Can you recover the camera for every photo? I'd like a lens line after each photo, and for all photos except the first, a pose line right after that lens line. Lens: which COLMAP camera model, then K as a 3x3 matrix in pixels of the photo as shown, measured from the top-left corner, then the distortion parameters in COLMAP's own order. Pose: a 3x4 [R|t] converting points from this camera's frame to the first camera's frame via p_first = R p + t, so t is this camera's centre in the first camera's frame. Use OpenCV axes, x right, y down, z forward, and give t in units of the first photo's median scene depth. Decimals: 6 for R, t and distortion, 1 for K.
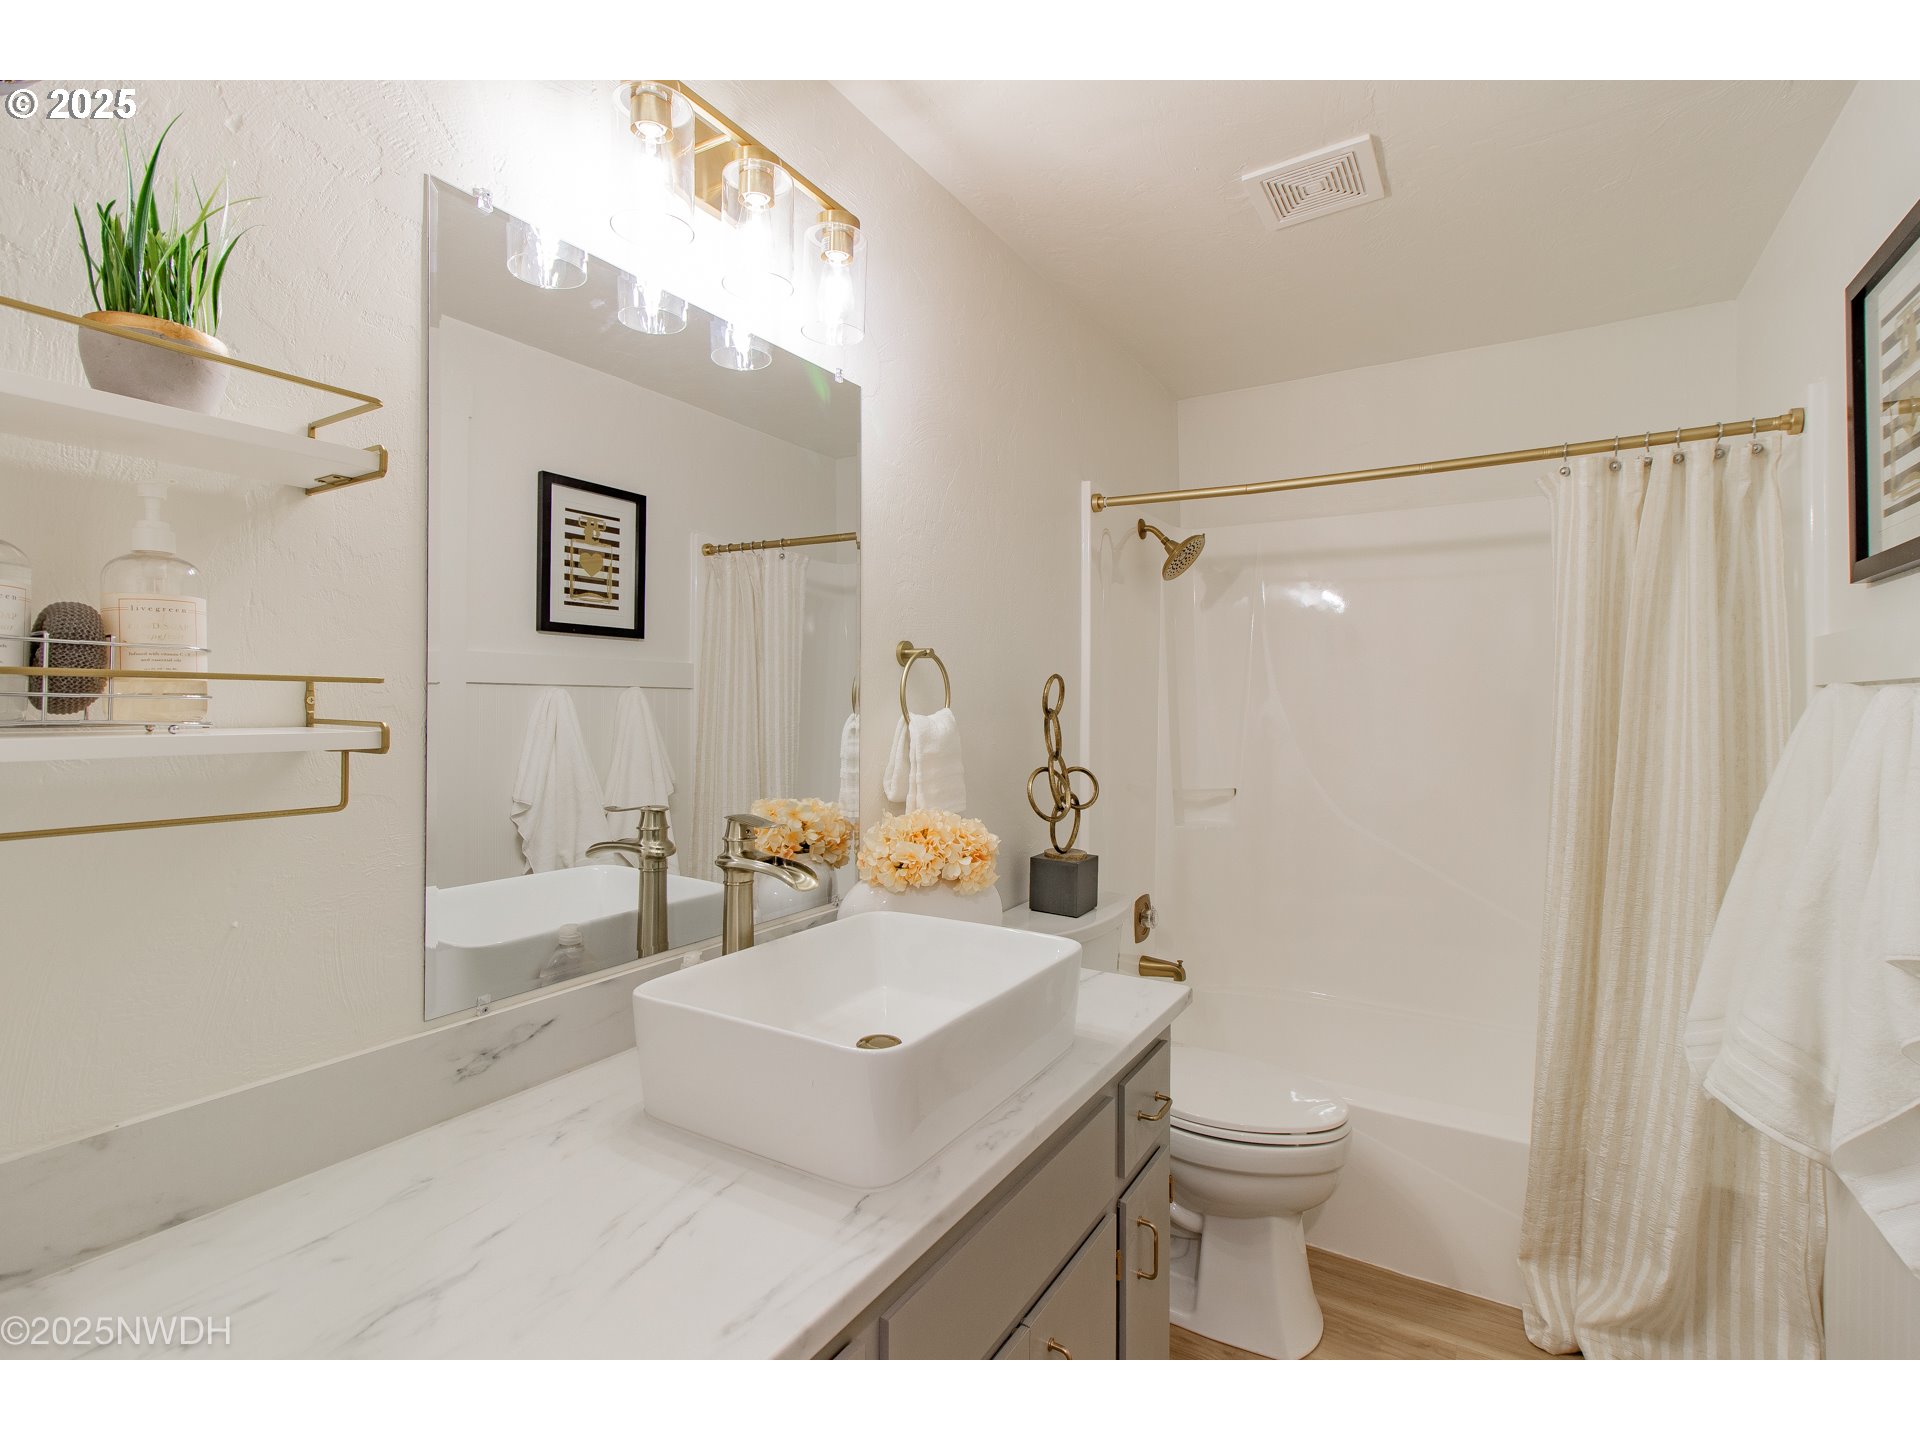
lens RADIAL K [[907.6, 0, 946.0], [0, 907.6, 735.1], [0, 0, 1]] dist [0.000570, 0.000558]
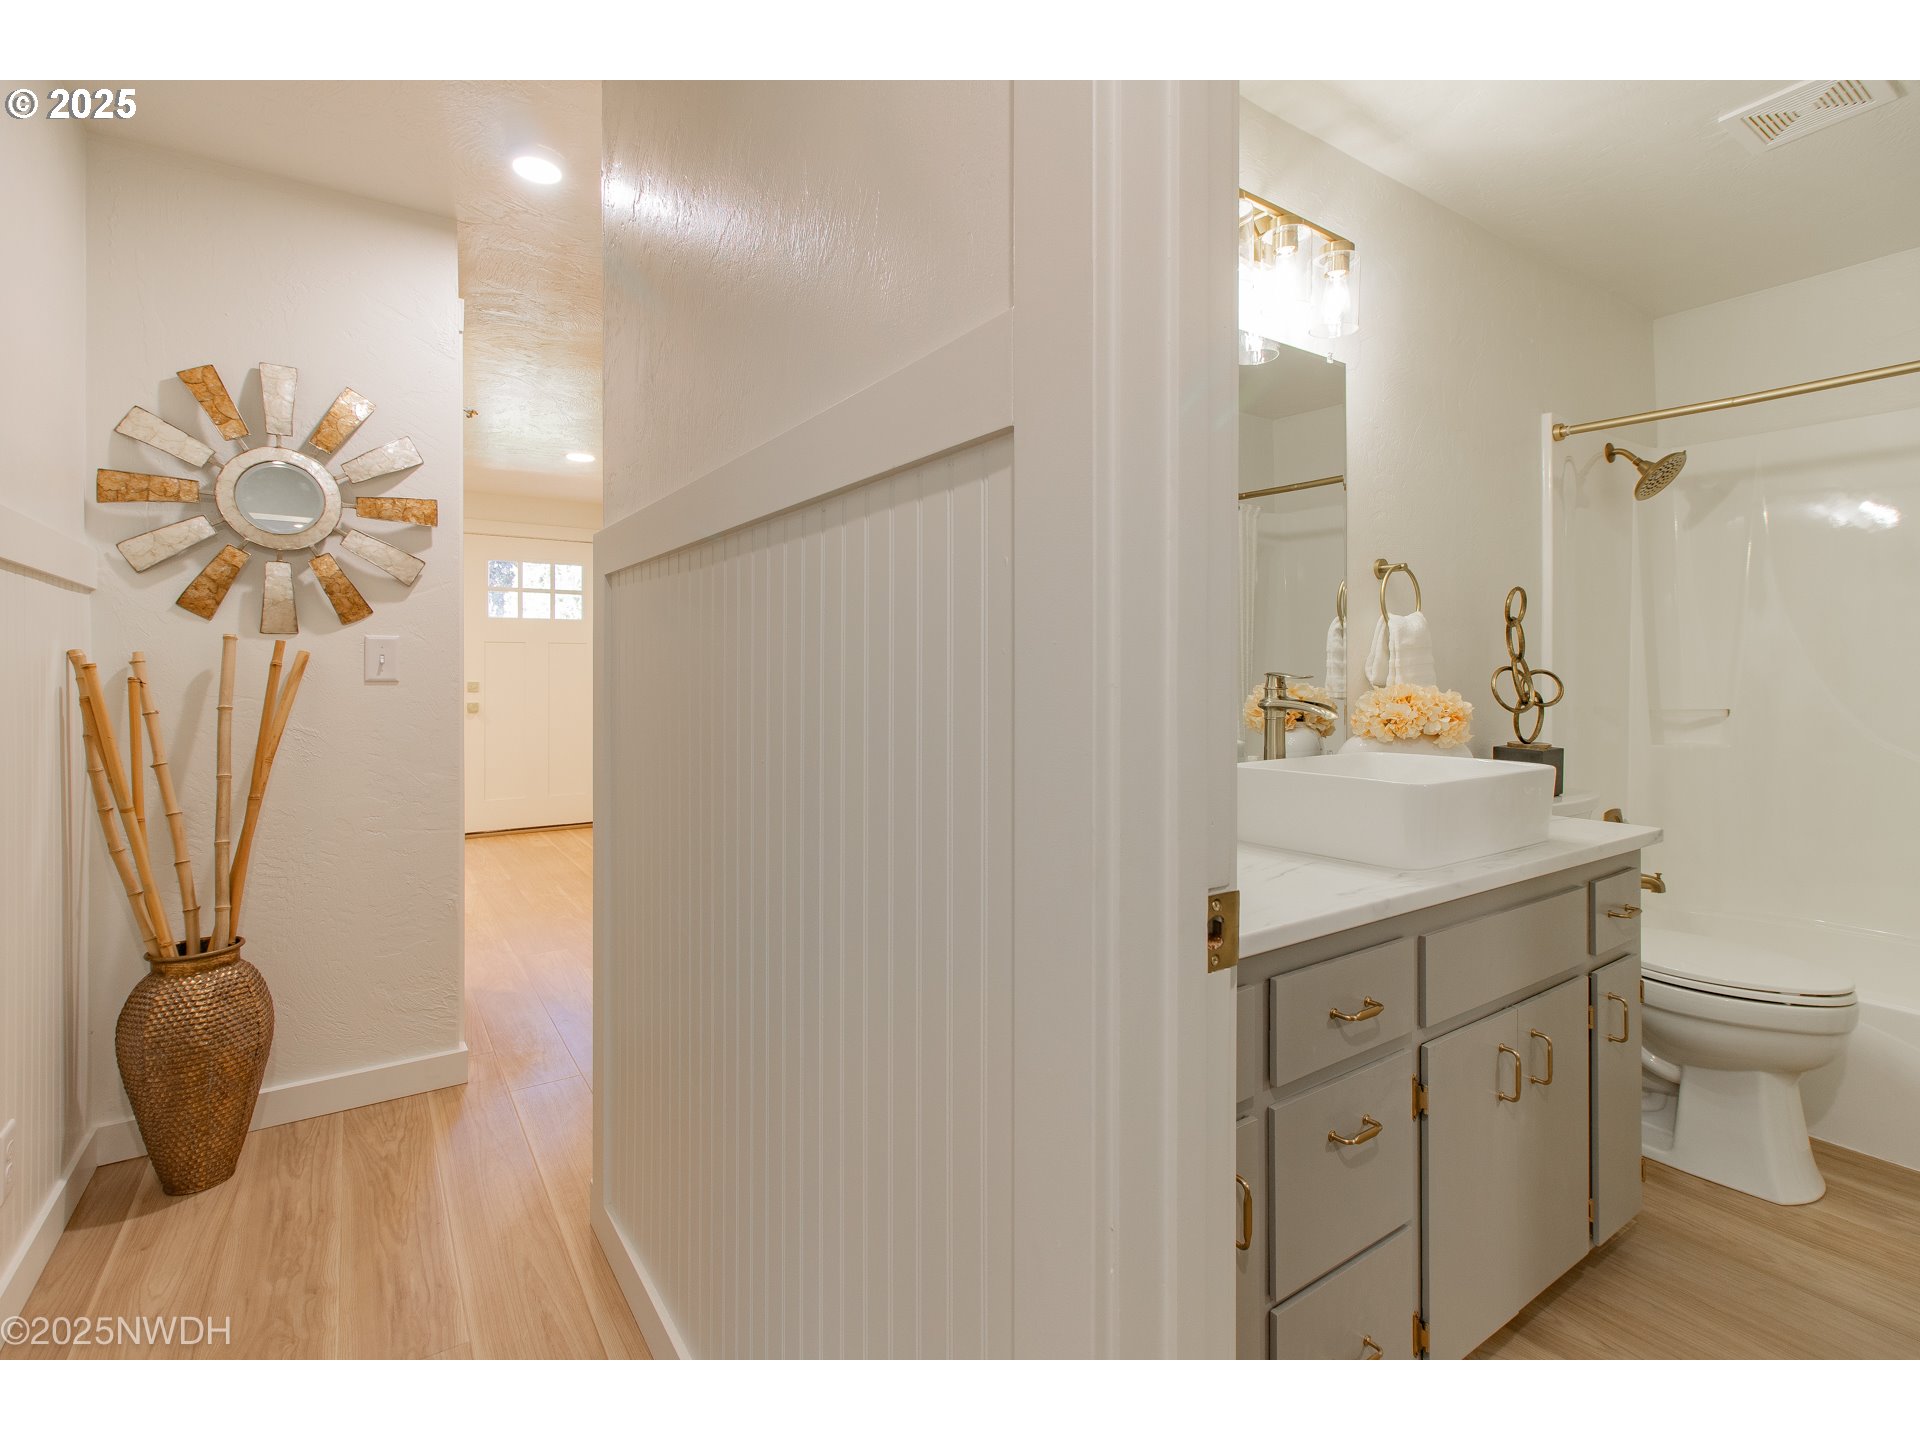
lens RADIAL K [[907.6, 0, 948.8], [0, 907.6, 683.5], [0, 0, 1]] dist [0.000570, 0.000558]
pose [[0.913518, -0.000808, -0.406798, -0.080406], [-0.008092, 0.999764, -0.020156, 0.098301], [0.406718, 0.021705, 0.913296, -0.383415]]
